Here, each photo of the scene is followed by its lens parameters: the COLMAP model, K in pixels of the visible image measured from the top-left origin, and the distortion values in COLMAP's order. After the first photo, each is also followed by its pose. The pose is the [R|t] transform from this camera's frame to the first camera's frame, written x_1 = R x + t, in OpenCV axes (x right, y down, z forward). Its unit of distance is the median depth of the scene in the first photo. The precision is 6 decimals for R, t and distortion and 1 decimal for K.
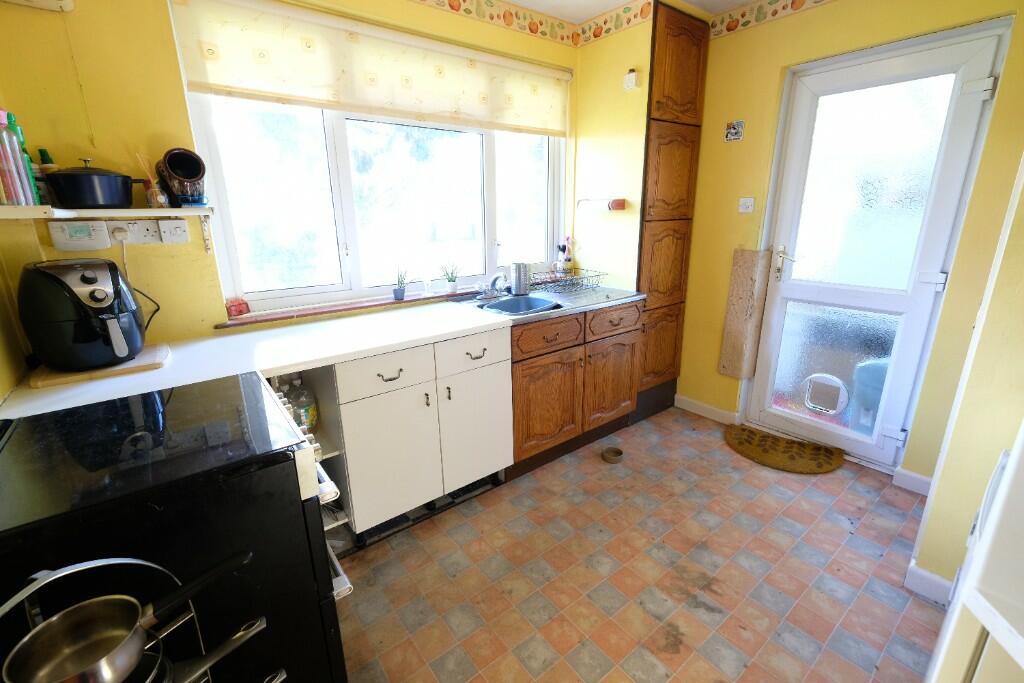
lens RADIAL K [[447.0, 0, 510.9], [0, 447.0, 338.4], [0, 0, 1]] dist [0.002781, -0.000386]
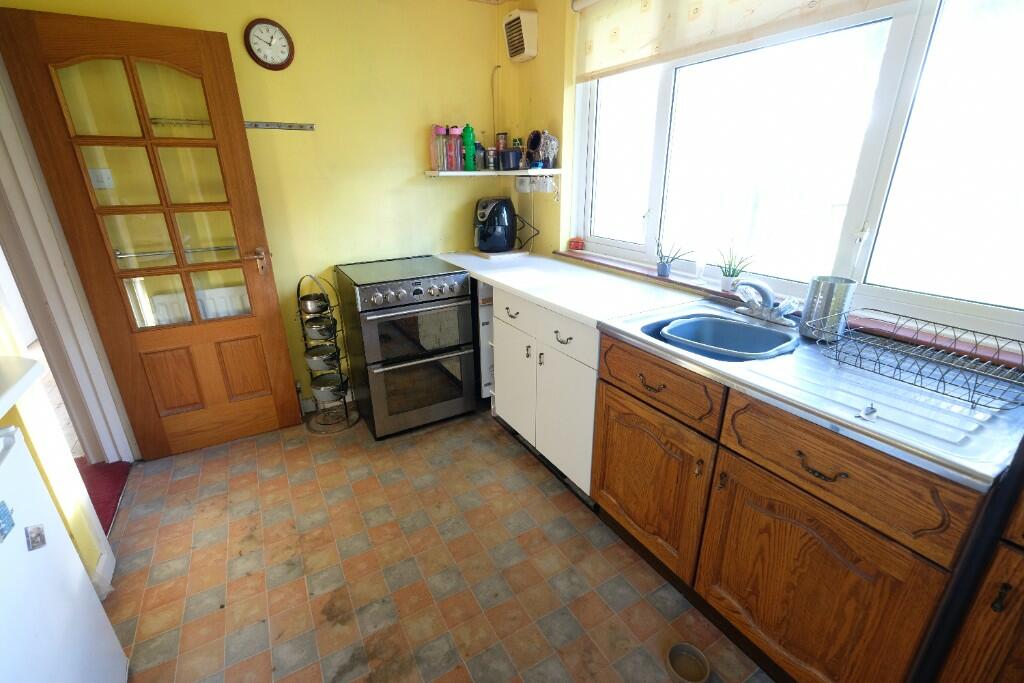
lens RADIAL K [[447.0, 0, 512.2], [0, 447.0, 339.2], [0, 0, 1]] dist [0.002781, -0.000386]
pose [[-0.129818, 0.361411, -0.923325, 0.717075], [-0.264461, 0.884851, 0.383534, -0.261778], [0.955619, 0.293973, -0.019290, 0.856113]]
